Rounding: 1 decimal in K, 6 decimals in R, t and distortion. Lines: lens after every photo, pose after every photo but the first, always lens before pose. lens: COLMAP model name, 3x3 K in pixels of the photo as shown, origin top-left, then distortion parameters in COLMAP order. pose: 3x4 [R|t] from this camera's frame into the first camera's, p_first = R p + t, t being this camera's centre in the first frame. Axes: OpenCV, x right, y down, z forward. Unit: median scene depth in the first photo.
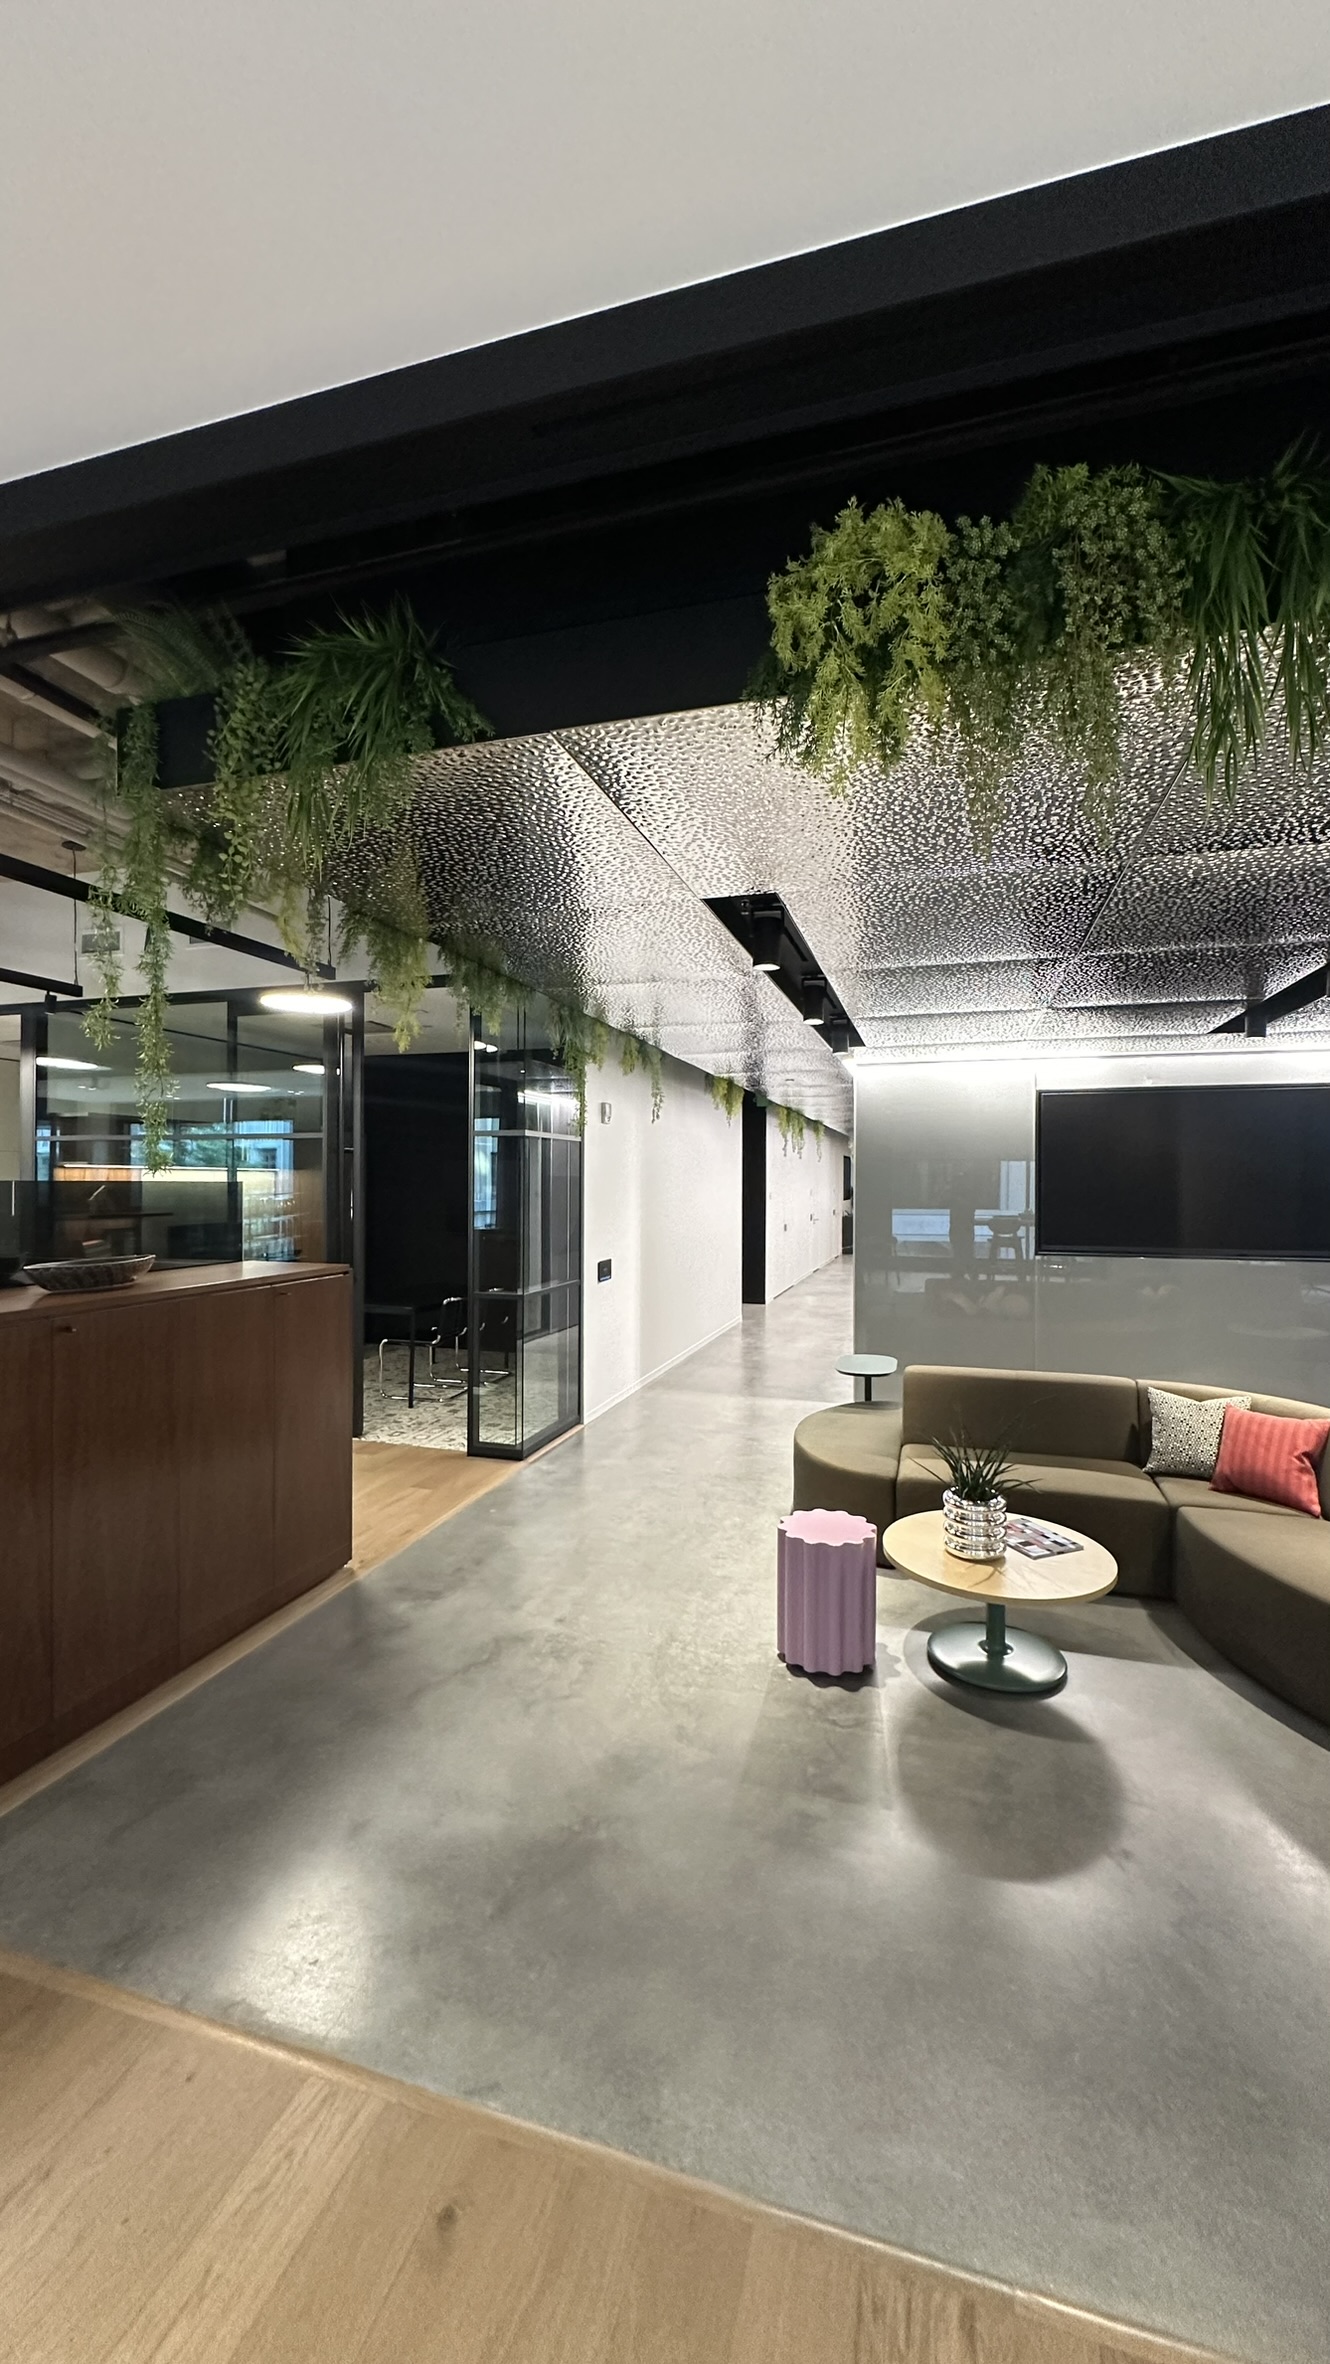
lens RADIAL K [[939.4, 0, 665.0], [0, 939.4, 1182.0], [0, 0, 1]] dist [0.017216, 0.000010]
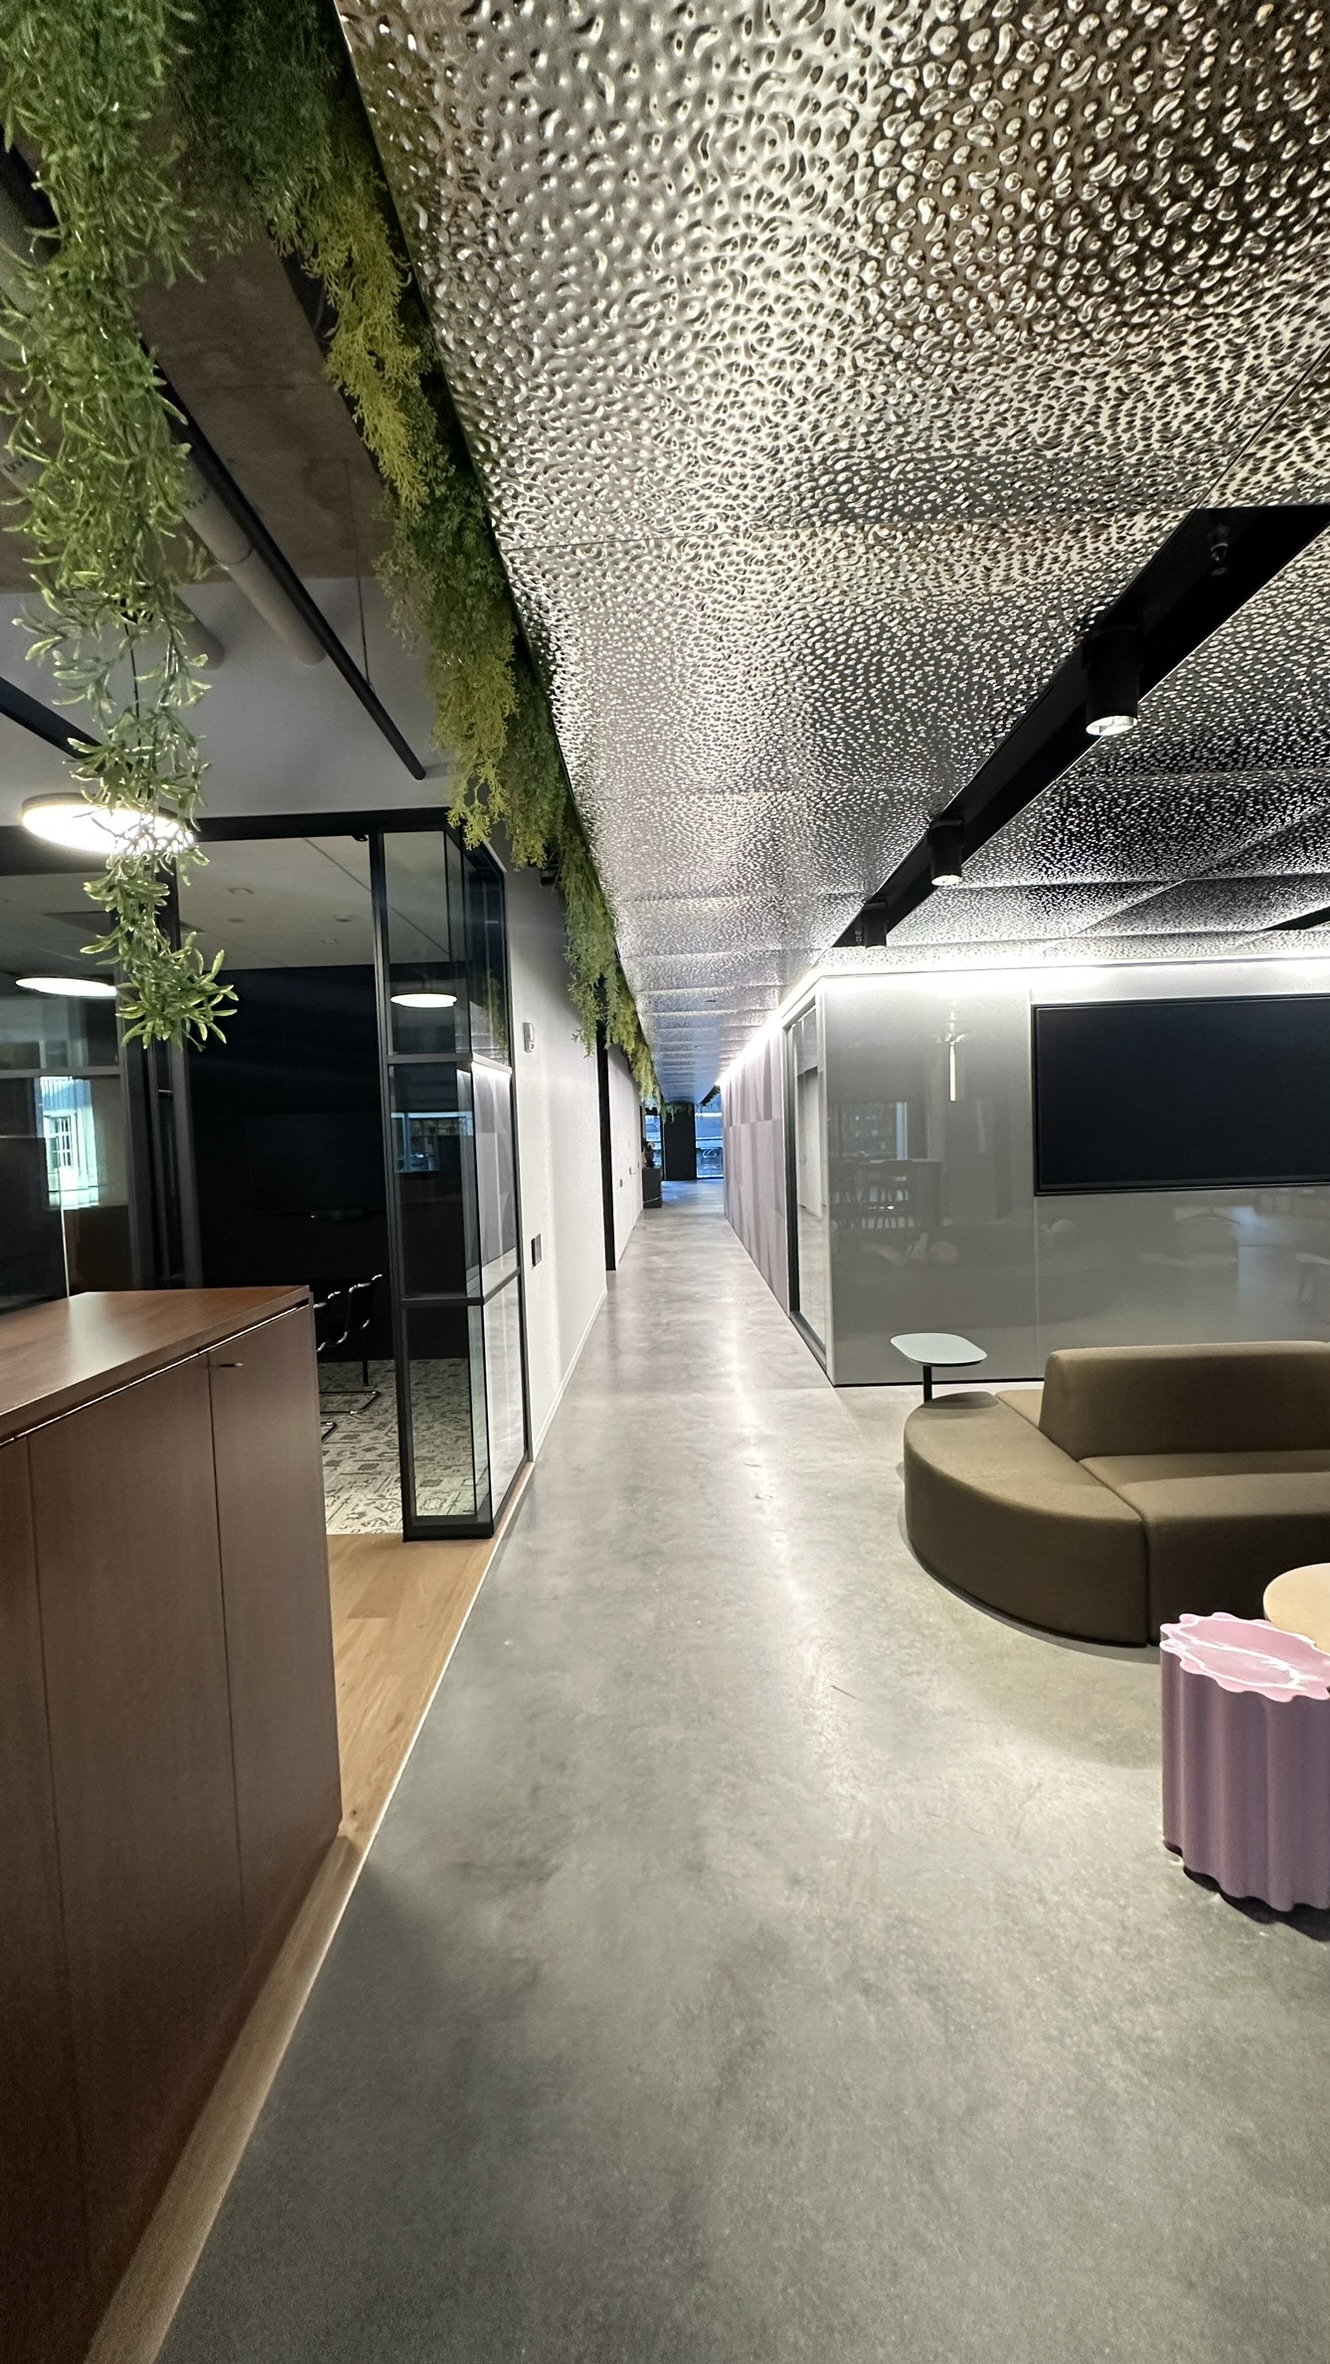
lens RADIAL K [[939.4, 0, 665.0], [0, 939.4, 1182.0], [0, 0, 1]] dist [0.017216, 0.000010]
pose [[0.959602, -0.055110, 0.275913, -0.305918], [0.043668, 0.997919, 0.047447, 0.016651], [-0.277953, -0.033481, 0.960011, 0.469954]]
